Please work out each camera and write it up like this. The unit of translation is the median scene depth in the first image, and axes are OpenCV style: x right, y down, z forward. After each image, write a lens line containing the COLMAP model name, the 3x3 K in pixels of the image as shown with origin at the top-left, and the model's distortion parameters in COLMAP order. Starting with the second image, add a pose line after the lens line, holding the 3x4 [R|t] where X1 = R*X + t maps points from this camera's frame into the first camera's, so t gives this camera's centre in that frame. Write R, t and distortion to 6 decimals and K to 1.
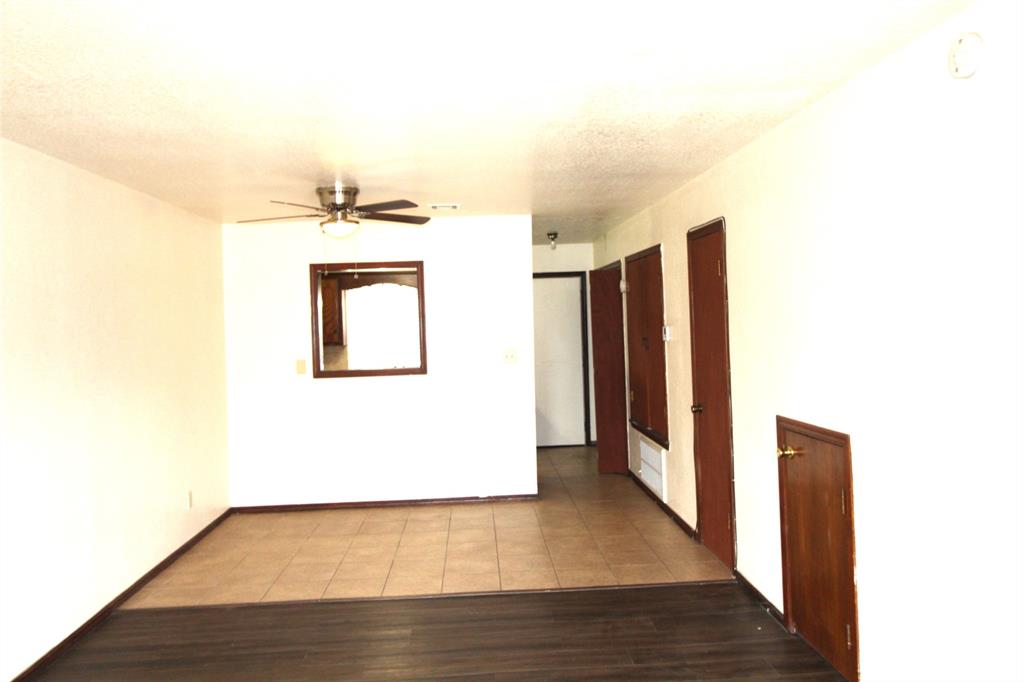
lens RADIAL K [[770.1, 0, 511.3], [0, 770.1, 339.8], [0, 0, 1]] dist [0.020856, -0.019662]
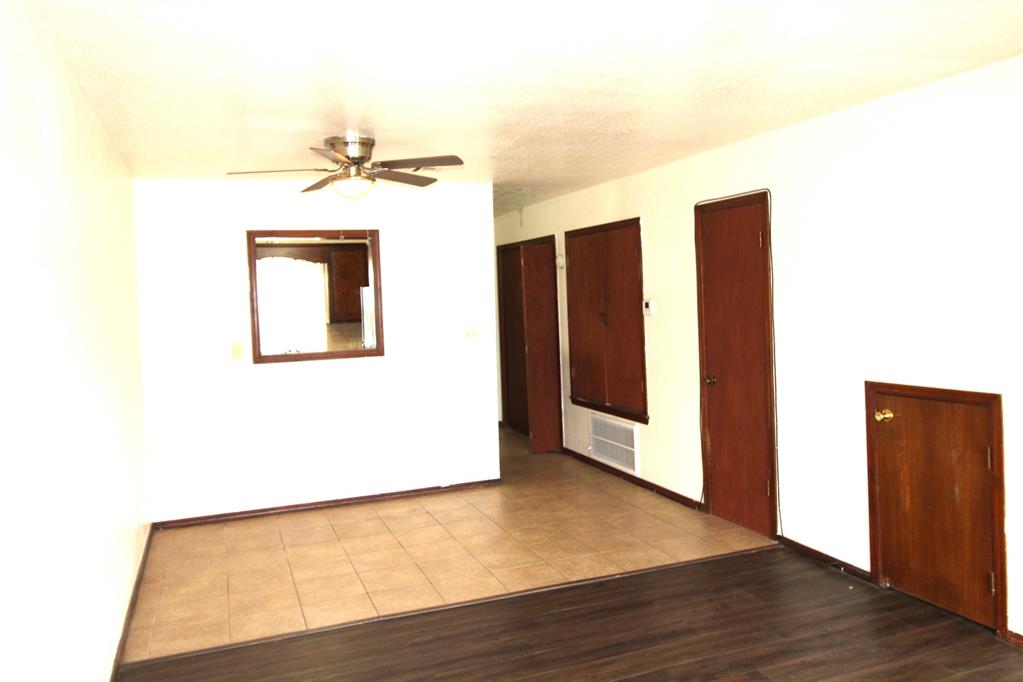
lens RADIAL K [[770.1, 0, 510.4], [0, 770.1, 338.8], [0, 0, 1]] dist [0.020856, -0.019662]
pose [[0.951135, -0.020609, 0.308088, -0.326721], [0.014488, 0.999650, 0.022143, 0.009058], [-0.308436, -0.016597, 0.951100, 0.126849]]
